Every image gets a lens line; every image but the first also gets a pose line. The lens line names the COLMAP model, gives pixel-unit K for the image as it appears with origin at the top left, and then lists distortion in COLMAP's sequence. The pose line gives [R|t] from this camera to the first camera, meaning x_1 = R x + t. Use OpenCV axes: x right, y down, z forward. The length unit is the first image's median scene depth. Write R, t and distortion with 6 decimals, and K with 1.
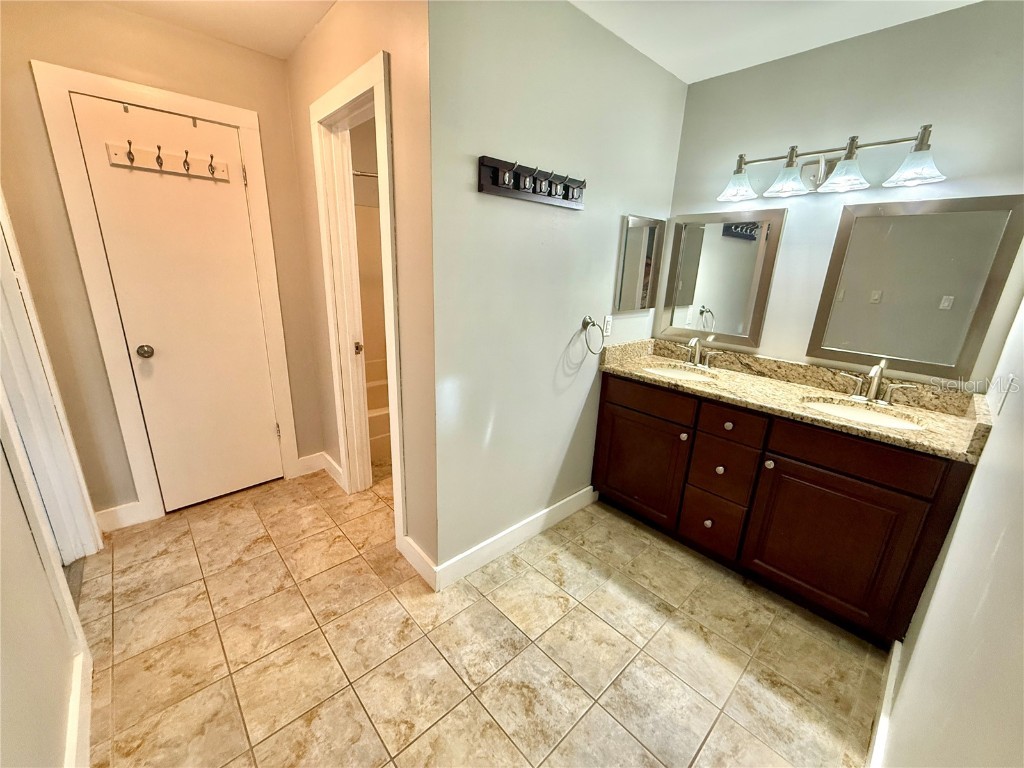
lens RADIAL K [[408.3, 0, 508.0], [0, 408.3, 385.0], [0, 0, 1]] dist [0.000375, -0.000271]
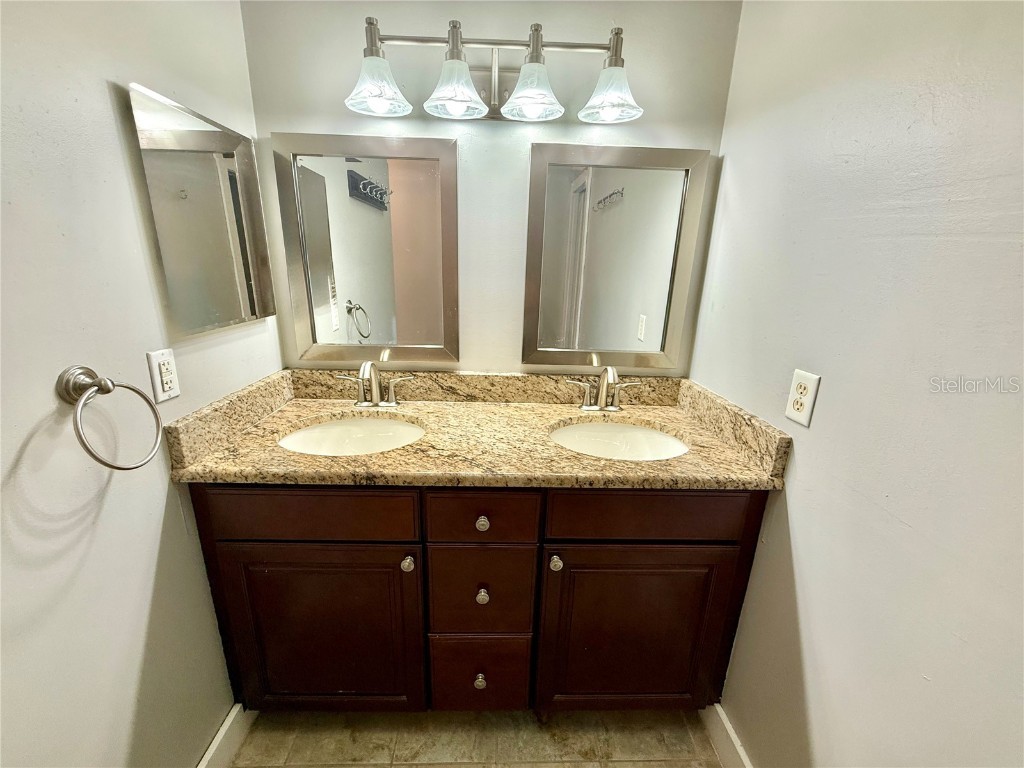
lens RADIAL K [[408.3, 0, 508.0], [0, 408.3, 385.0], [0, 0, 1]] dist [0.000375, -0.000271]
pose [[0.651856, -0.230642, 0.722418, 0.185971], [0.211139, 0.970158, 0.119220, -0.120865], [-0.728357, 0.074816, 0.681101, 0.518751]]
